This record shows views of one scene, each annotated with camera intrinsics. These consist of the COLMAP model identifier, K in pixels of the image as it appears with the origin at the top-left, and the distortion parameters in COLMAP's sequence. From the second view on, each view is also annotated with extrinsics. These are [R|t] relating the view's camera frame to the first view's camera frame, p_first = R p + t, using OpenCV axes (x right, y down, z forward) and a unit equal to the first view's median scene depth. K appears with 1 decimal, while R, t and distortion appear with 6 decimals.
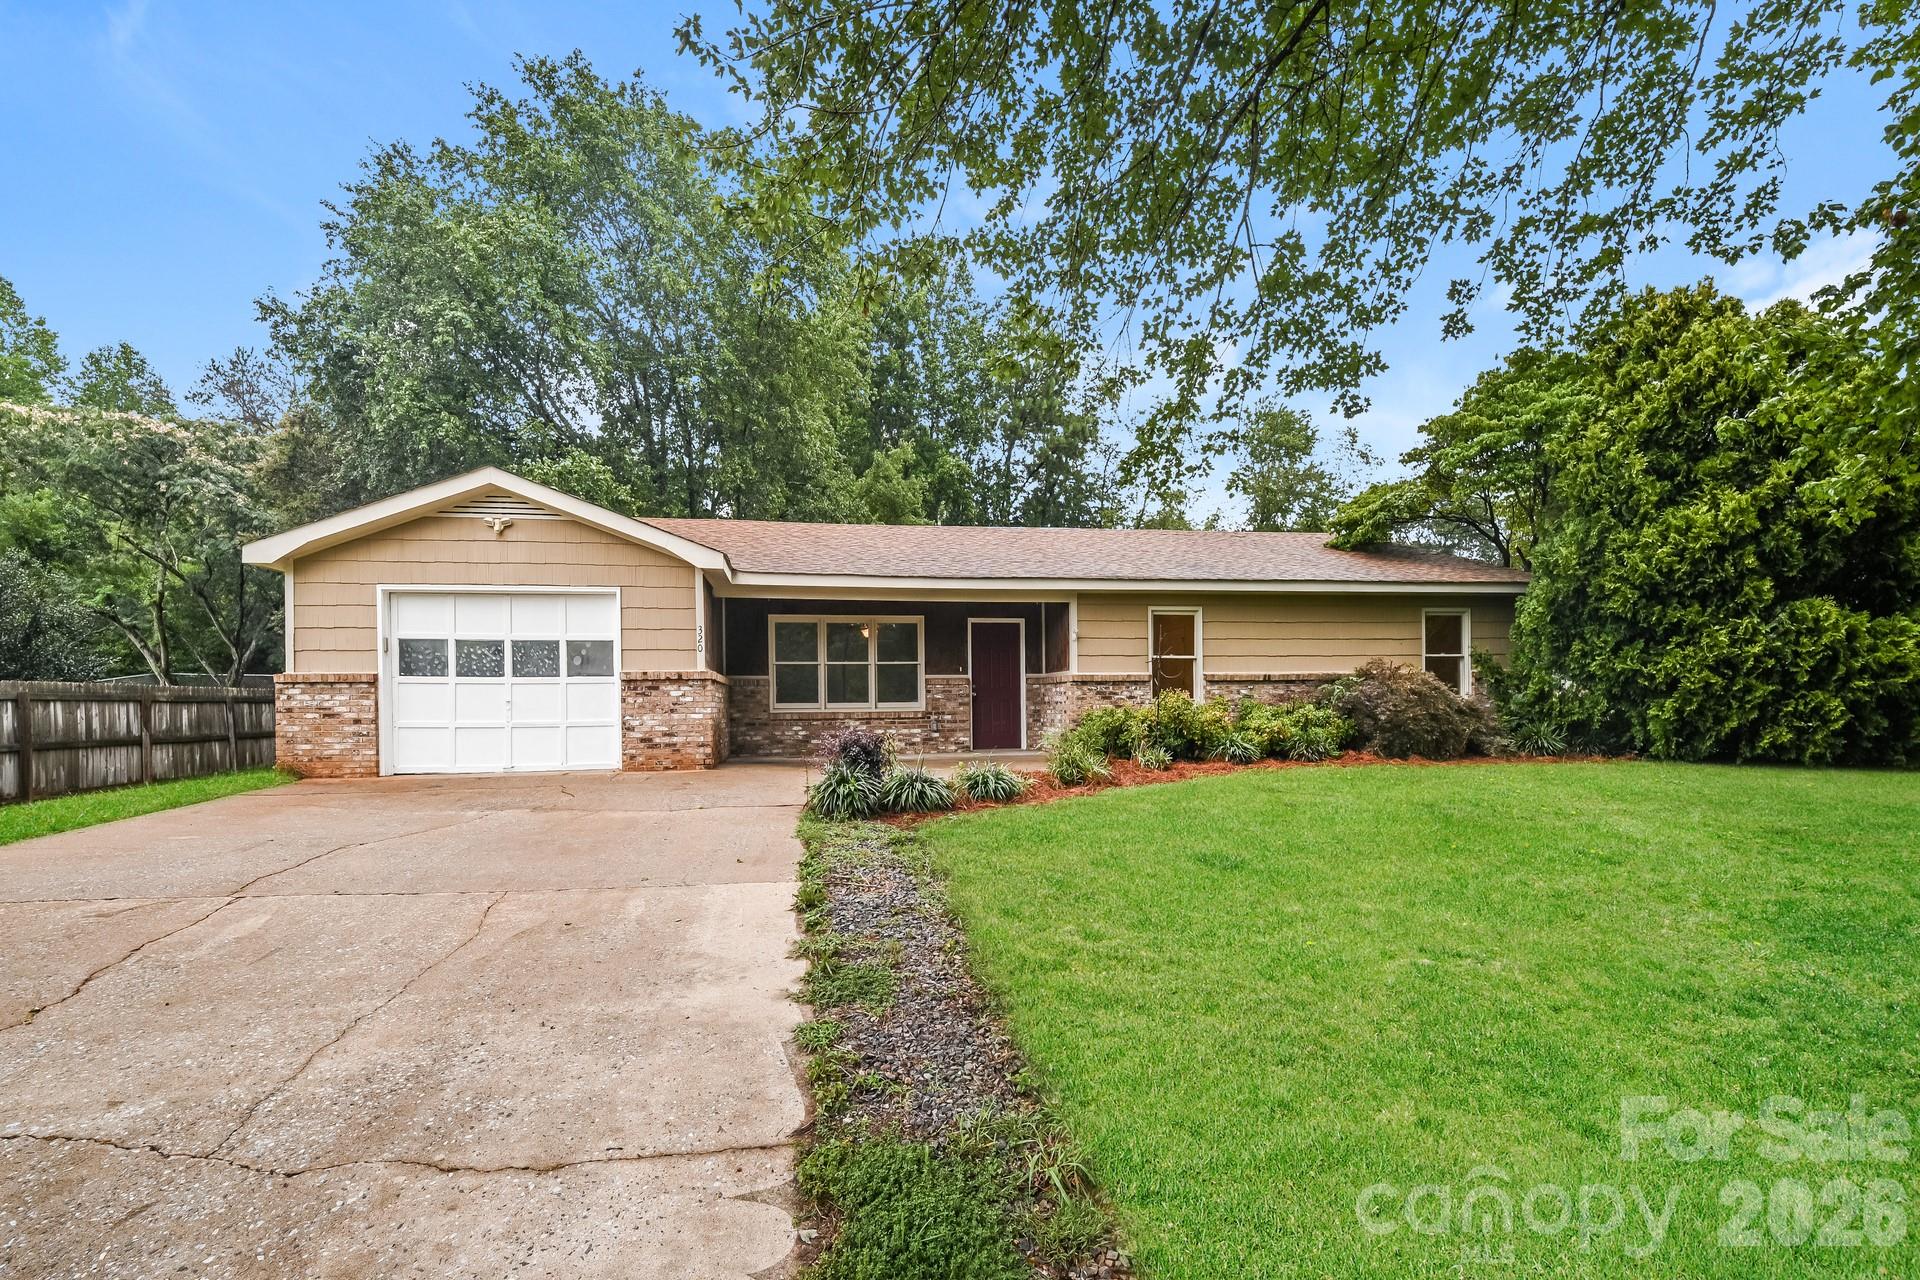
lens RADIAL K [[791.1, 0, 960.0], [0, 791.1, 640.0], [0, 0, 1]] dist [0.001088, 0.000088]
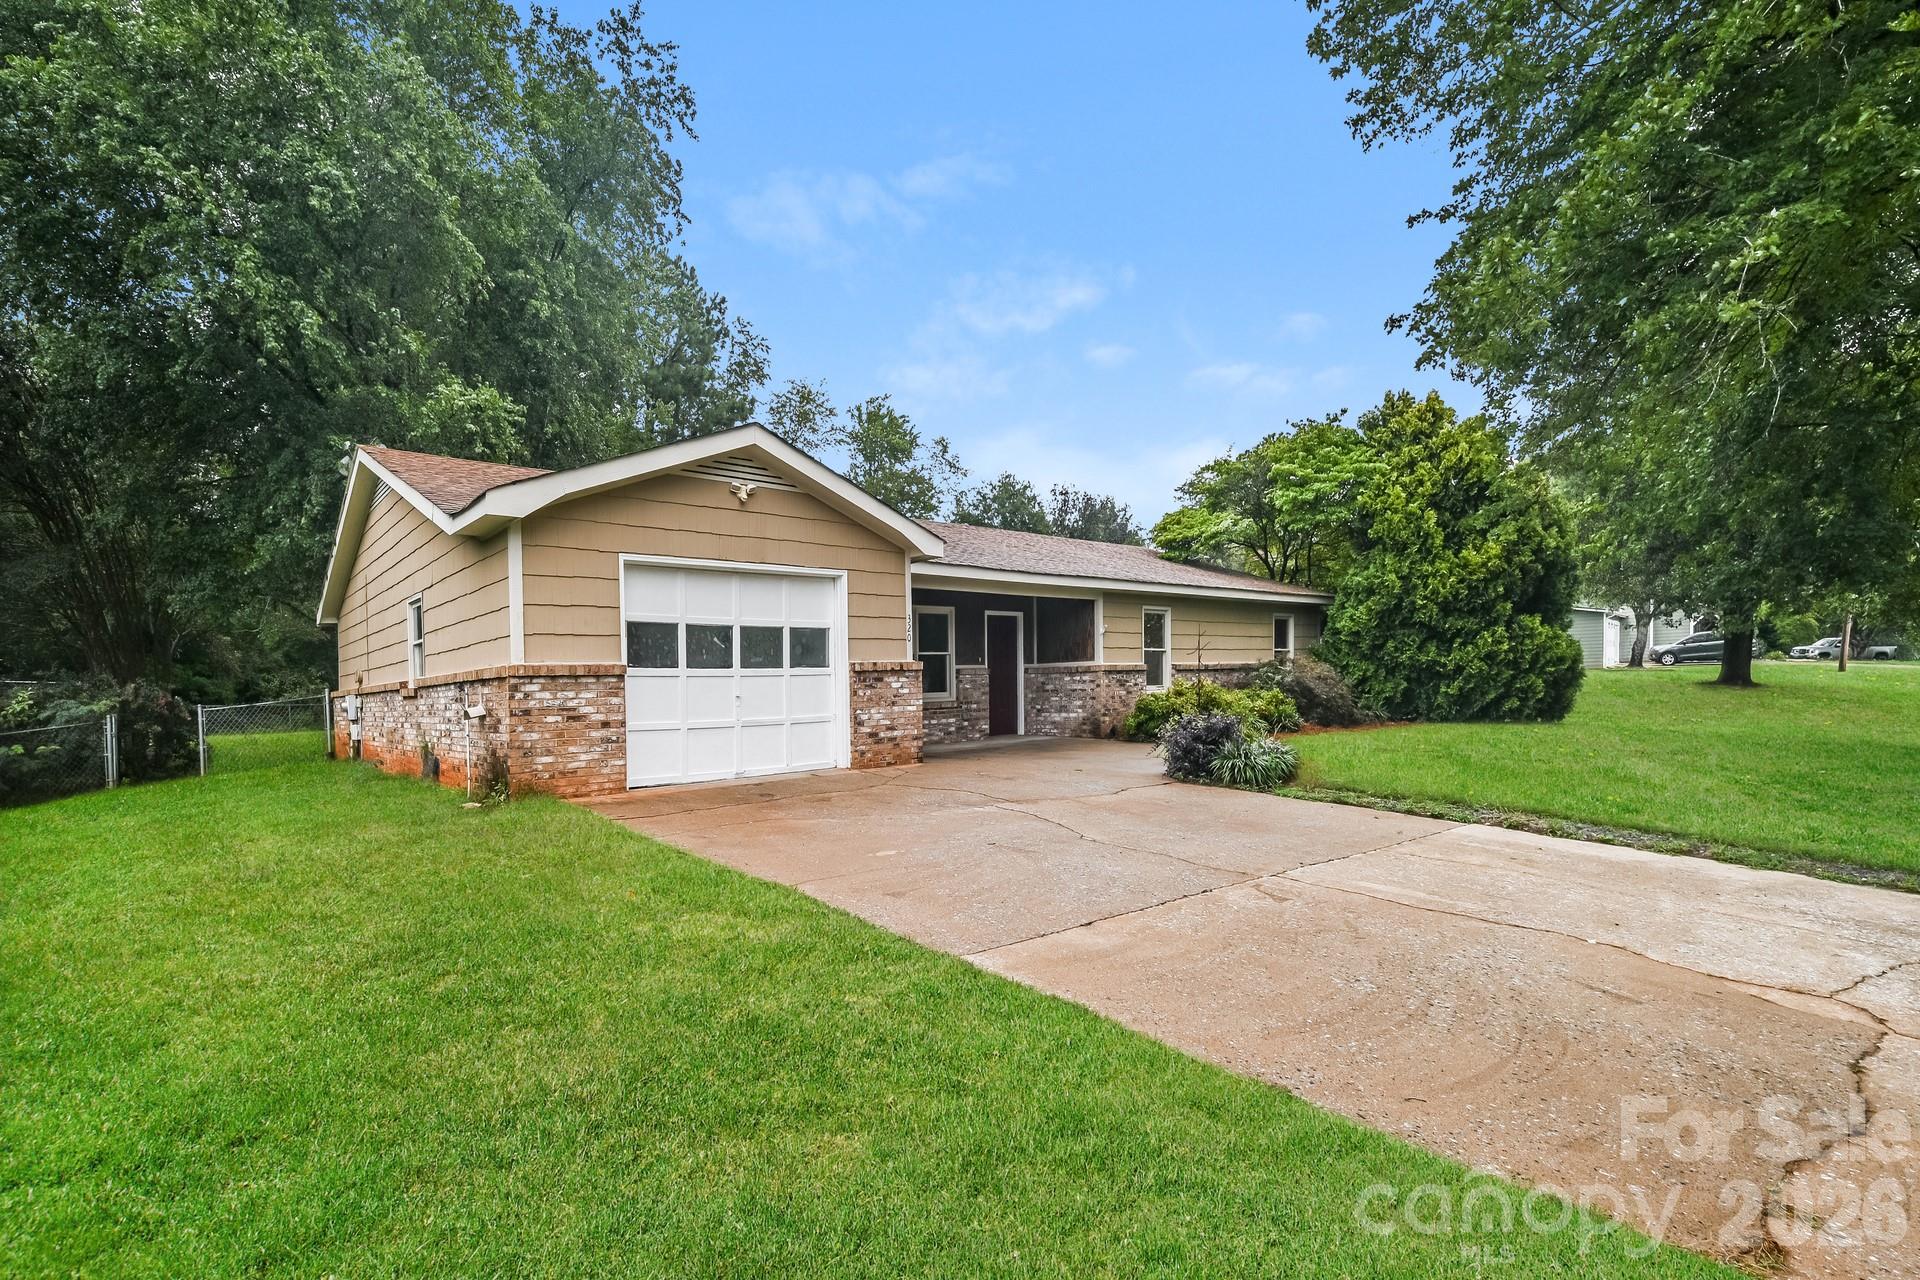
lens RADIAL K [[819.5, 0, 923.3], [0, 819.5, 644.4], [0, 0, 1]] dist [0.007984, -0.010483]
pose [[0.888139, 0.009487, 0.459478, -0.748608], [-0.017577, 0.999757, 0.013334, 0.004778], [-0.459239, -0.019918, 0.888089, 0.104984]]
